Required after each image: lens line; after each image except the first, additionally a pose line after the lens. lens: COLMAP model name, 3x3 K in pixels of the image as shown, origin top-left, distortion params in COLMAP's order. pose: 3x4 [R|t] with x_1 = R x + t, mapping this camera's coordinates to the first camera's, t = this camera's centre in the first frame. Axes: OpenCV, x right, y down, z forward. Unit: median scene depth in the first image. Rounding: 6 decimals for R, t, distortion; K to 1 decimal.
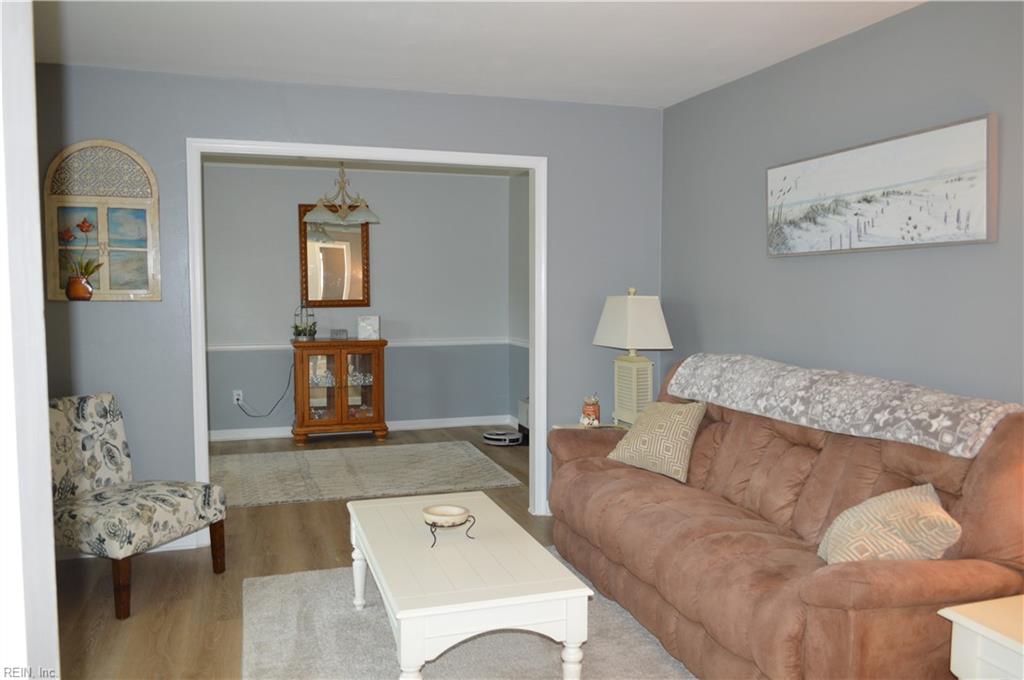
lens RADIAL K [[783.7, 0, 512.0], [0, 783.7, 340.0], [0, 0, 1]] dist [-0.024097, 0.003145]
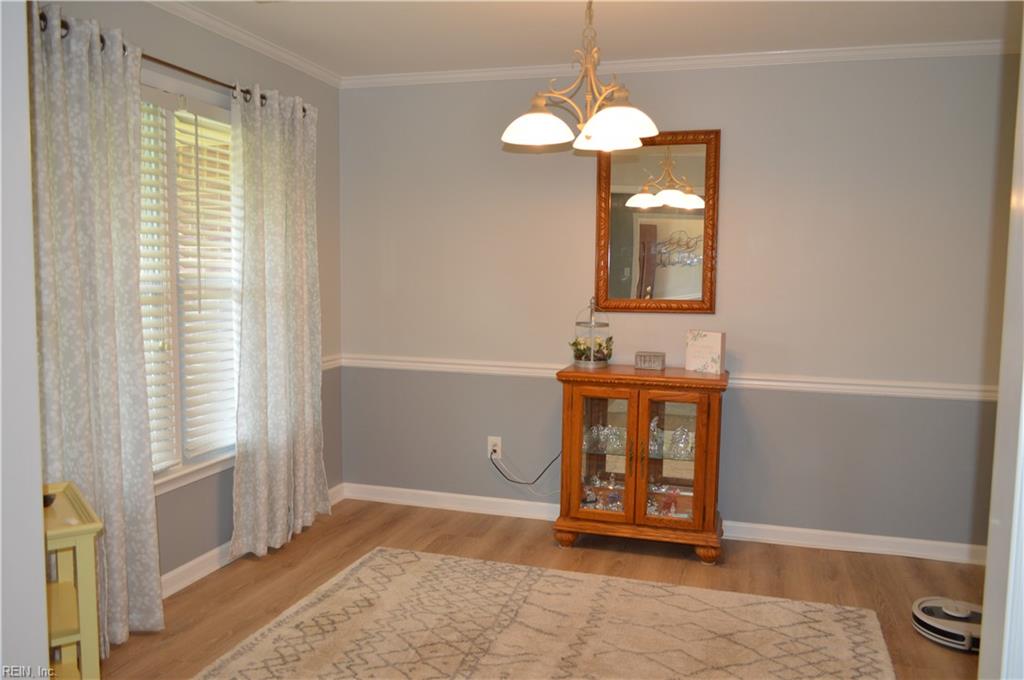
lens RADIAL K [[783.7, 0, 512.0], [0, 783.7, 340.0], [0, 0, 1]] dist [-0.024097, 0.003145]
pose [[0.823565, 0.064830, -0.563505, 0.031172], [-0.051606, 0.997891, 0.039382, -0.082174], [0.564870, -0.003353, 0.825173, 0.989579]]
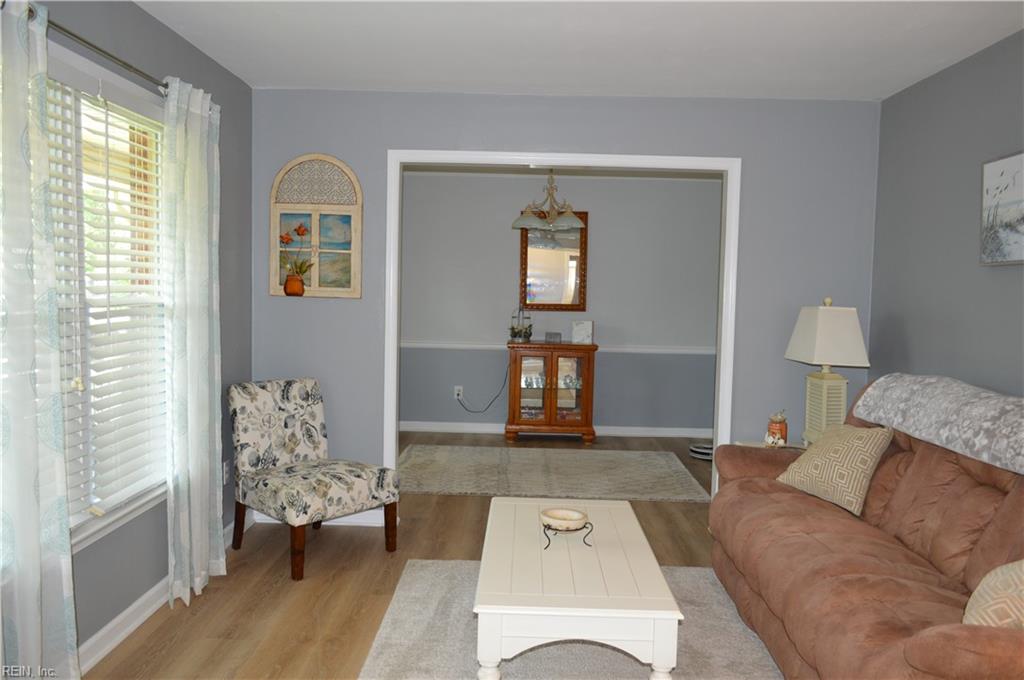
lens RADIAL K [[783.7, 0, 512.0], [0, 783.7, 340.0], [0, 0, 1]] dist [-0.024097, 0.003145]
pose [[0.946095, 0.042473, -0.321092, 0.119216], [-0.045461, 0.998964, -0.001810, 0.000995], [0.320682, 0.016309, 0.947046, 0.024416]]
